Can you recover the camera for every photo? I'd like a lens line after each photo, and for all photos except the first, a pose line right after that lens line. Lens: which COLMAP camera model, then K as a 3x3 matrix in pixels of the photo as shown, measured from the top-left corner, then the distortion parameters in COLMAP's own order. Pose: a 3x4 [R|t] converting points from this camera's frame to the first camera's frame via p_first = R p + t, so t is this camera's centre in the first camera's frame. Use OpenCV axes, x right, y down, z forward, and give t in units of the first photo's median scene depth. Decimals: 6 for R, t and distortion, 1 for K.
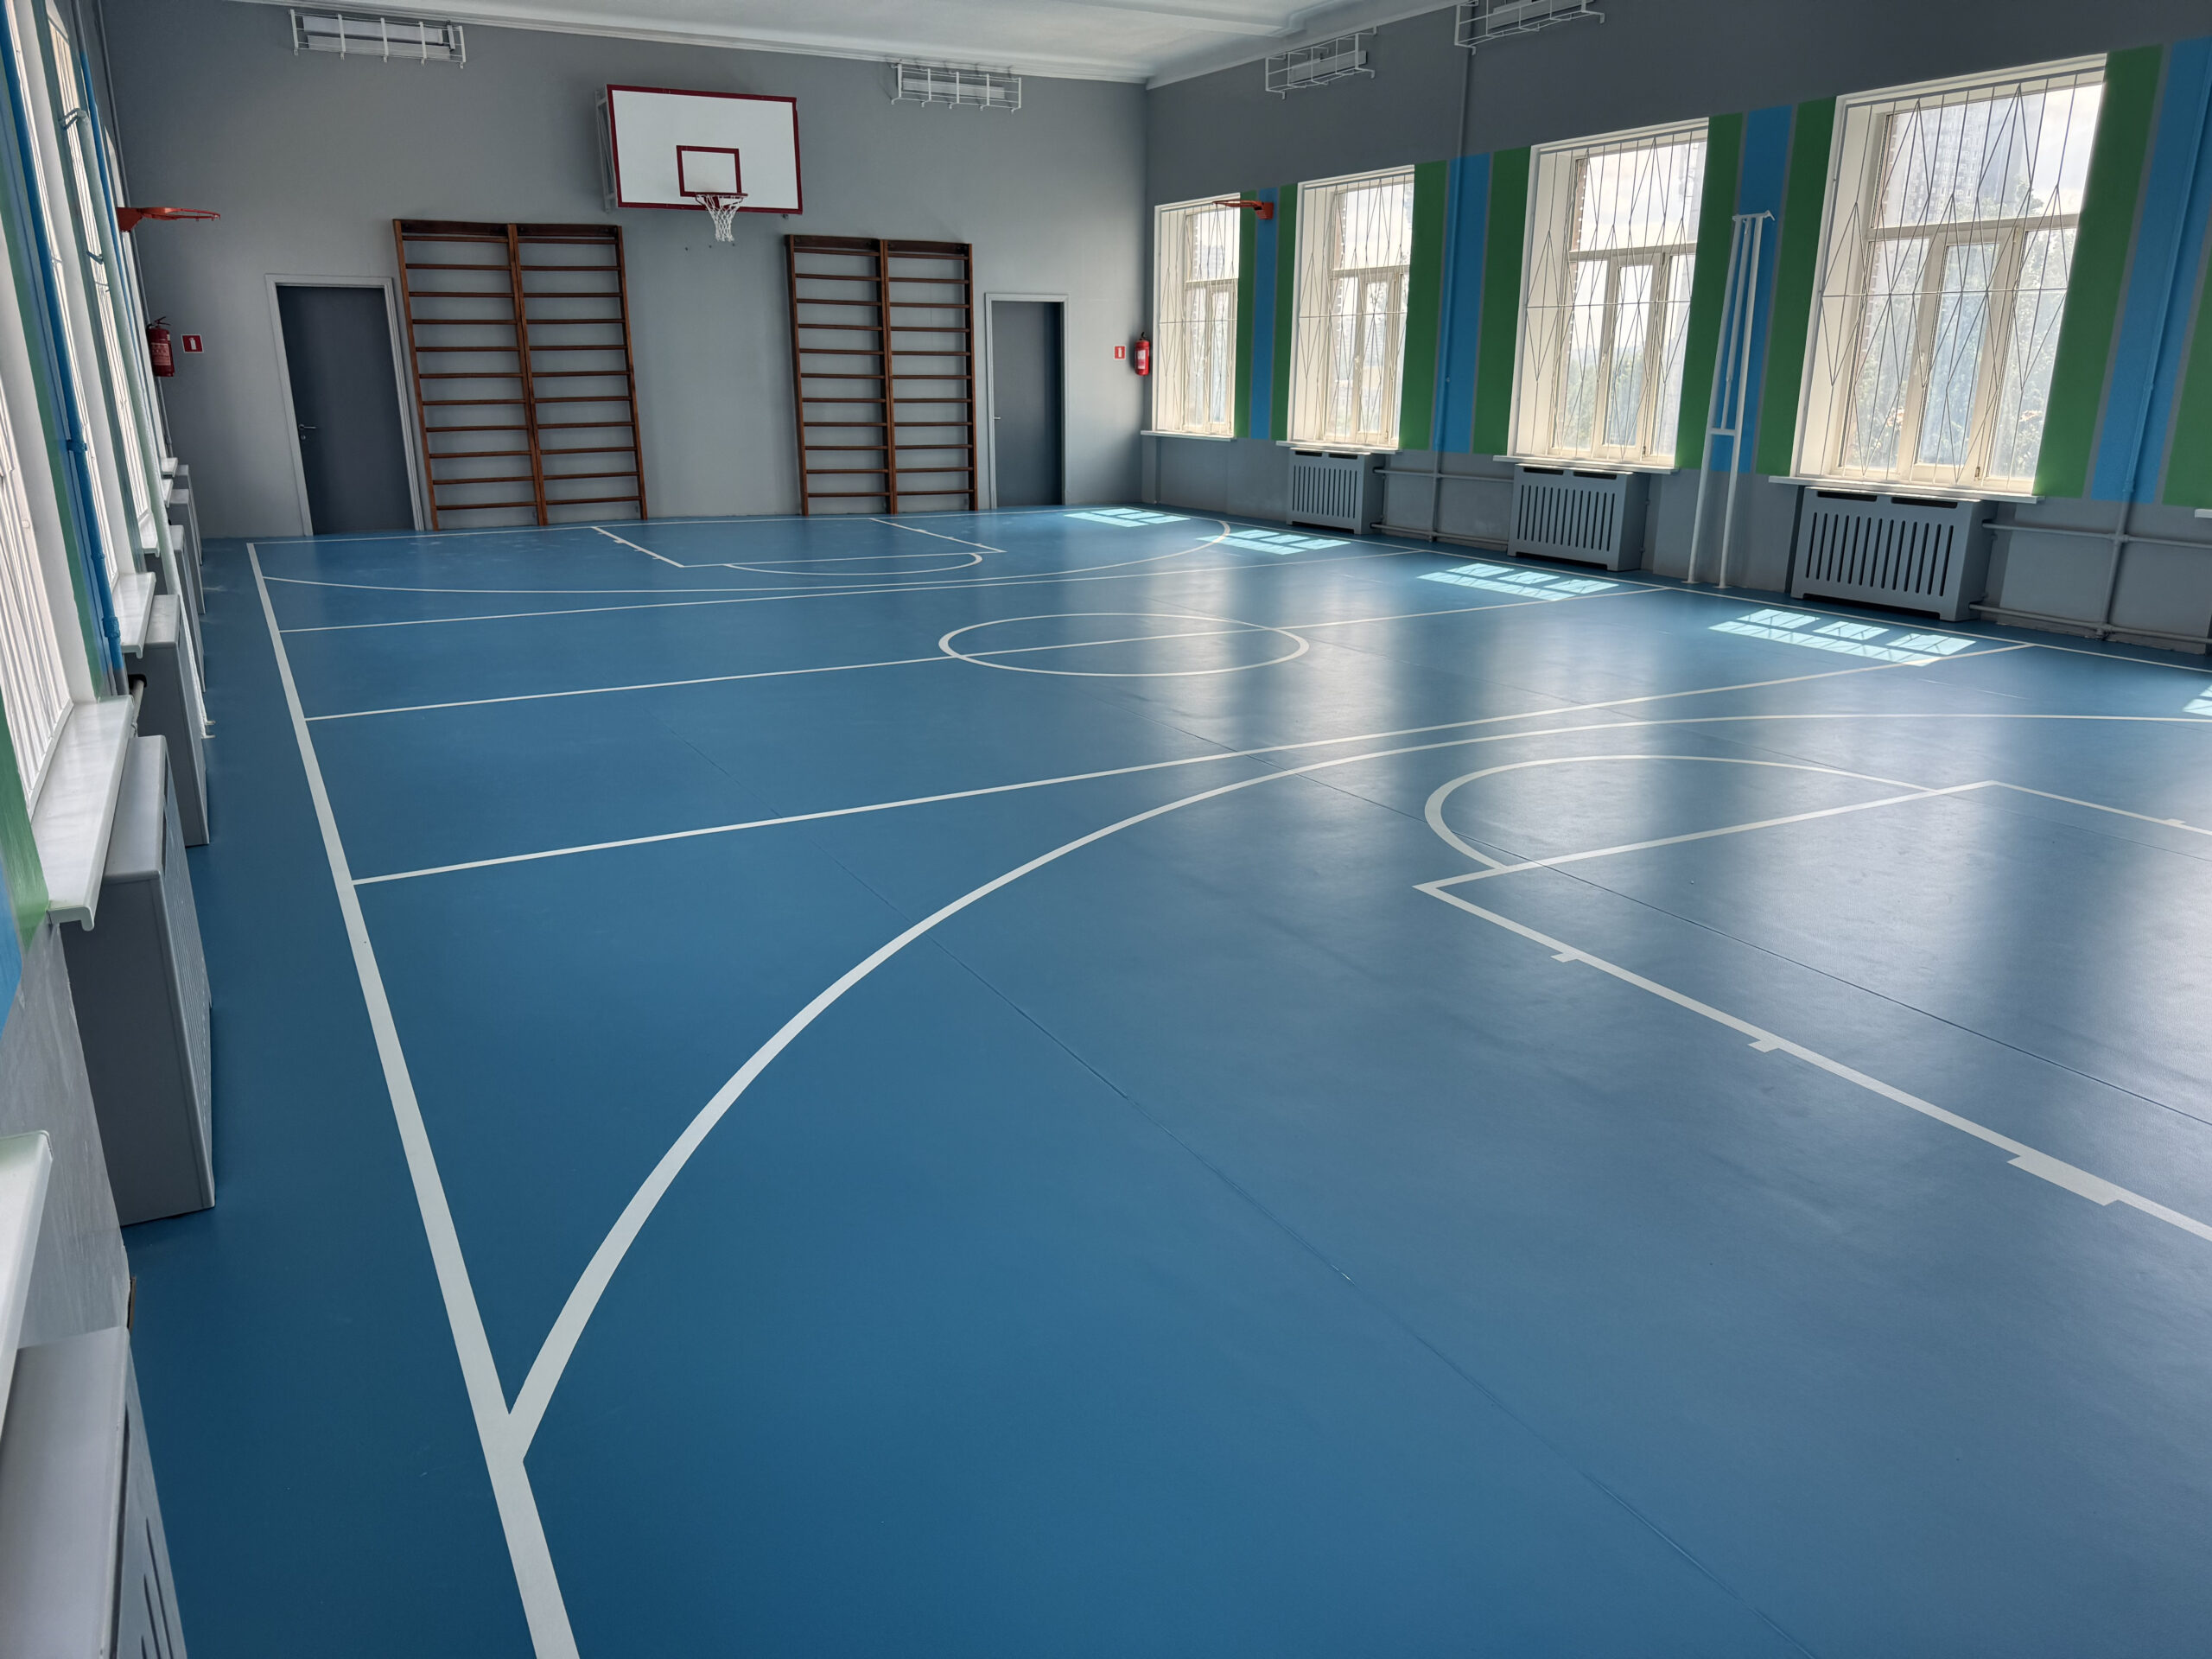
lens RADIAL K [[1567.3, 0, 1047.9], [0, 1567.3, 882.5], [0, 0, 1]] dist [0.008541, -0.022944]
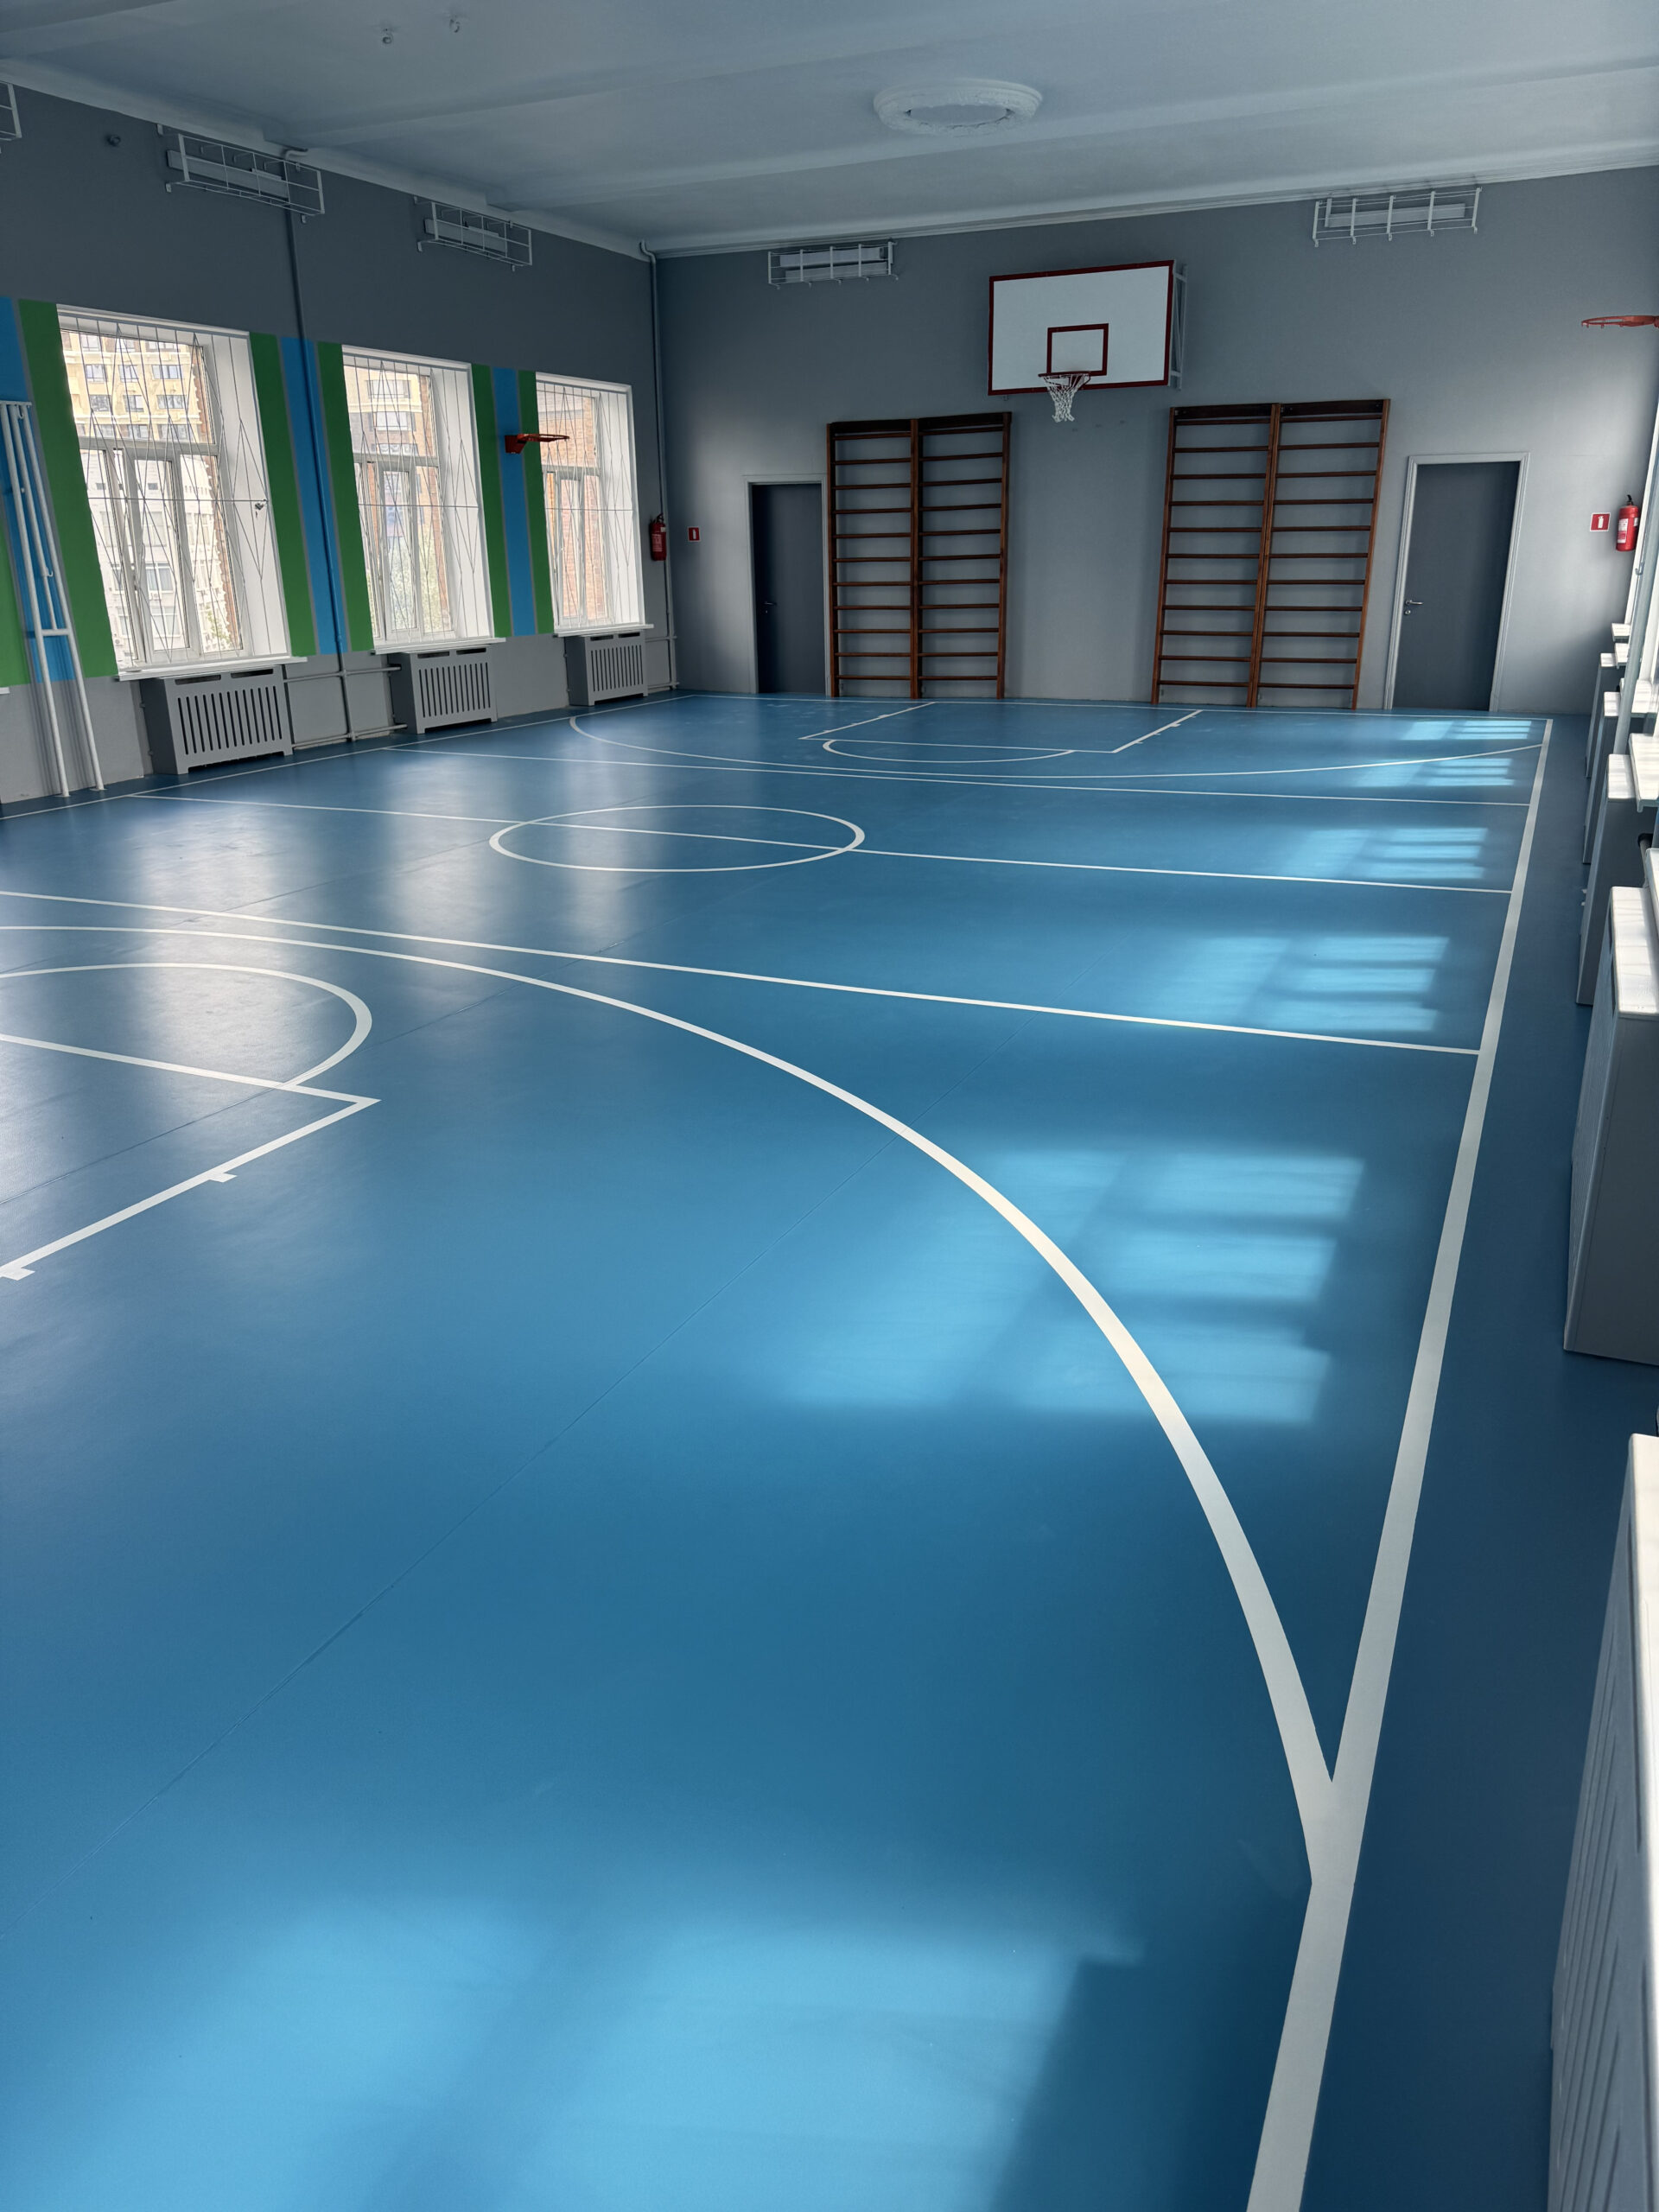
lens RADIAL K [[1567.3, 0, 829.5], [0, 1567.3, 1127.2], [0, 0, 1]] dist [0.008541, -0.022944]
pose [[0.624336, 0.259532, -0.736783, 0.540423], [-0.229371, 0.962525, 0.144685, -0.085505], [0.746722, 0.078665, 0.660468, 0.260233]]
